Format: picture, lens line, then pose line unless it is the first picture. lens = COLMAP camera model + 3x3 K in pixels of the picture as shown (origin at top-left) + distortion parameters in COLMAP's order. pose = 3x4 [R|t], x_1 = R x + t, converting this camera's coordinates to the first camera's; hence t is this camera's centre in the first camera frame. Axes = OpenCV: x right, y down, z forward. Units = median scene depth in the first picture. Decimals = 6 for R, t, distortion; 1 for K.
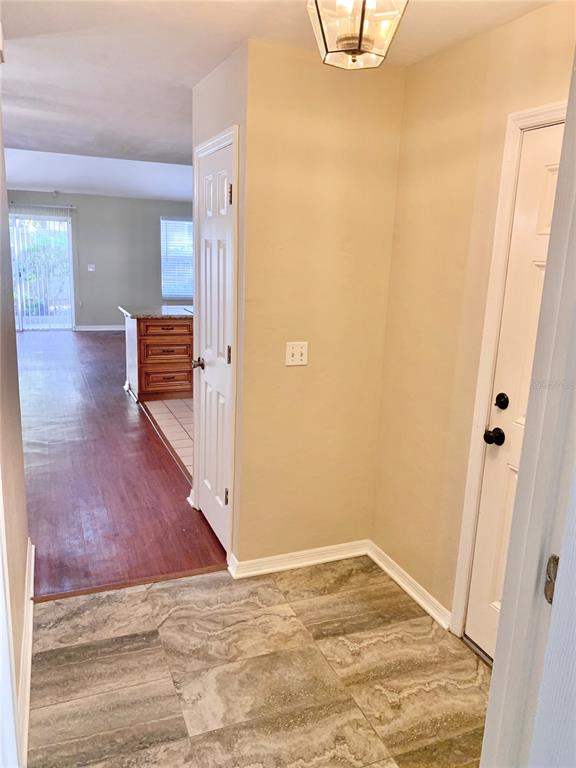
lens RADIAL K [[593.2, 0, 286.6], [0, 593.2, 380.5], [0, 0, 1]] dist [-0.005531, 0.001825]
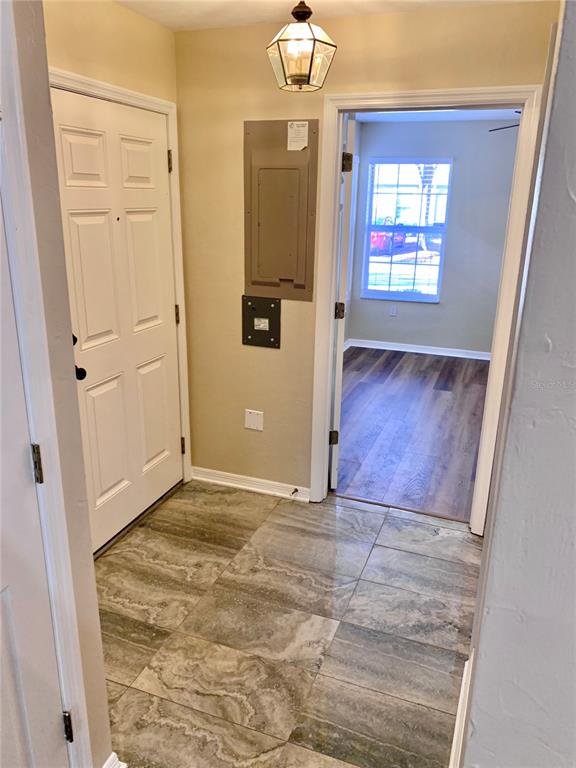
lens RADIAL K [[593.2, 0, 286.6], [0, 593.2, 380.5], [0, 0, 1]] dist [-0.005531, 0.001825]
pose [[-0.728832, -0.252980, 0.636243, -0.653201], [0.107180, 0.875629, 0.470942, -0.381954], [-0.676251, 0.411430, -0.611072, 1.430760]]
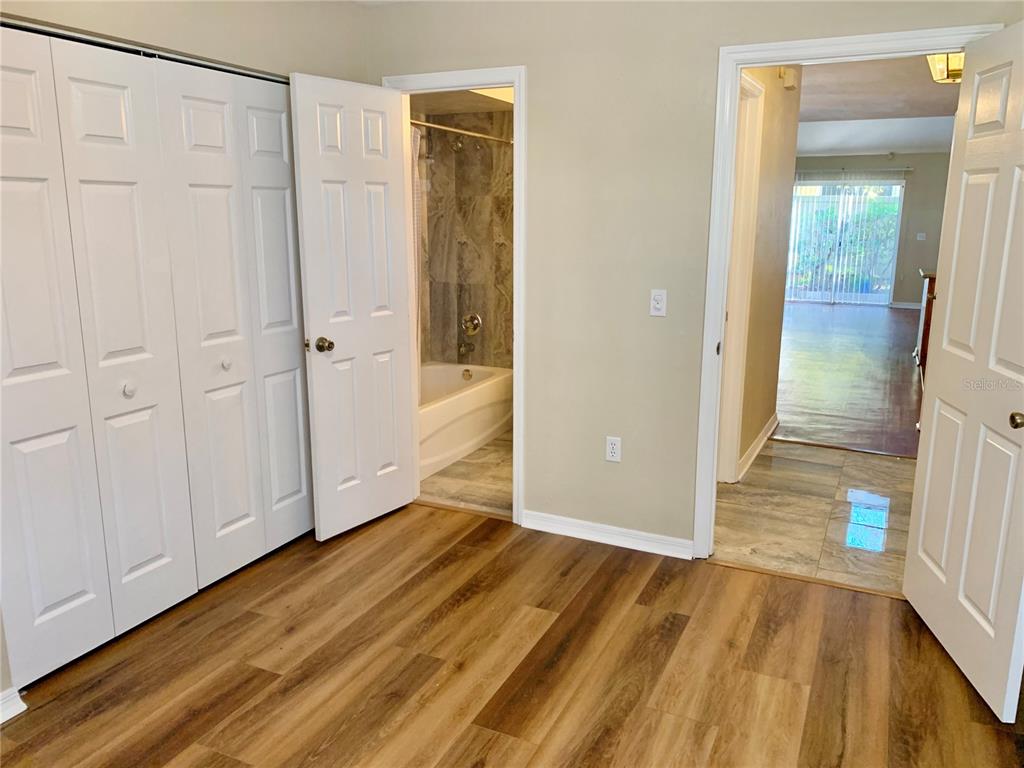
lens RADIAL K [[790.9, 0, 507.4], [0, 790.9, 383.8], [0, 0, 1]] dist [-0.005531, 0.001825]
pose [[0.663702, 0.126070, -0.737297, 0.691897], [-0.142575, 0.988945, 0.040756, 0.292730], [0.734284, 0.078070, 0.674339, -0.982432]]
